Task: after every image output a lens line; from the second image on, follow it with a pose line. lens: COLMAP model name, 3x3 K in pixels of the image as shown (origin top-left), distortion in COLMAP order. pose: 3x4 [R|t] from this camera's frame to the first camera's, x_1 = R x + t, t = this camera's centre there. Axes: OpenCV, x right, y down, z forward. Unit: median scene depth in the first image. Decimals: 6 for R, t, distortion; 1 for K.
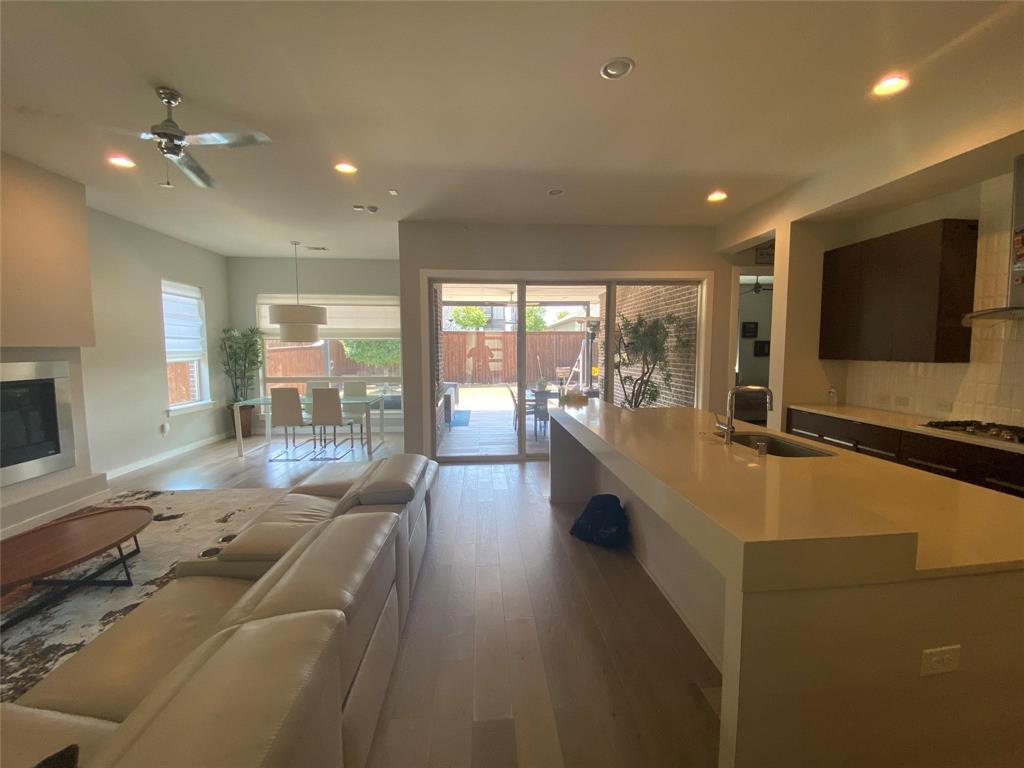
lens RADIAL K [[417.1, 0, 515.7], [0, 417.1, 384.8], [0, 0, 1]] dist [0.001742, -0.010437]
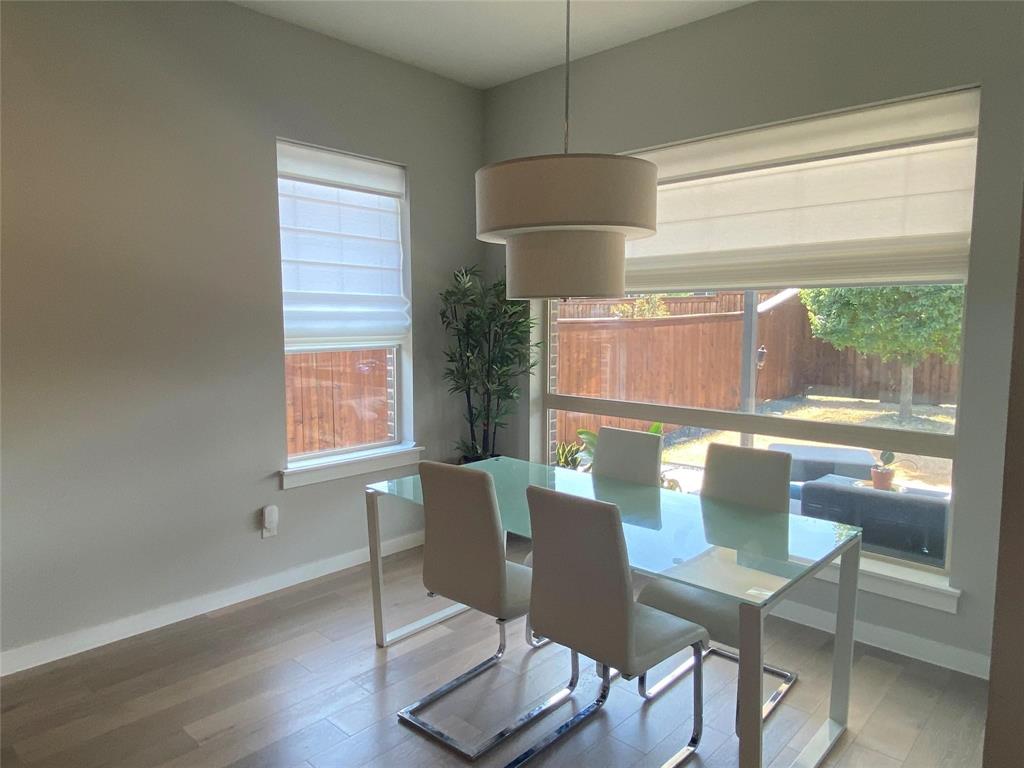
lens RADIAL K [[685.8, 0, 510.7], [0, 685.8, 384.6], [0, 0, 1]] dist [0.005533, -0.007548]
pose [[0.671030, 0.077064, -0.737414, -0.183728], [-0.067895, 0.996792, 0.042387, -0.059316], [0.738315, 0.021624, 0.674109, 0.639959]]
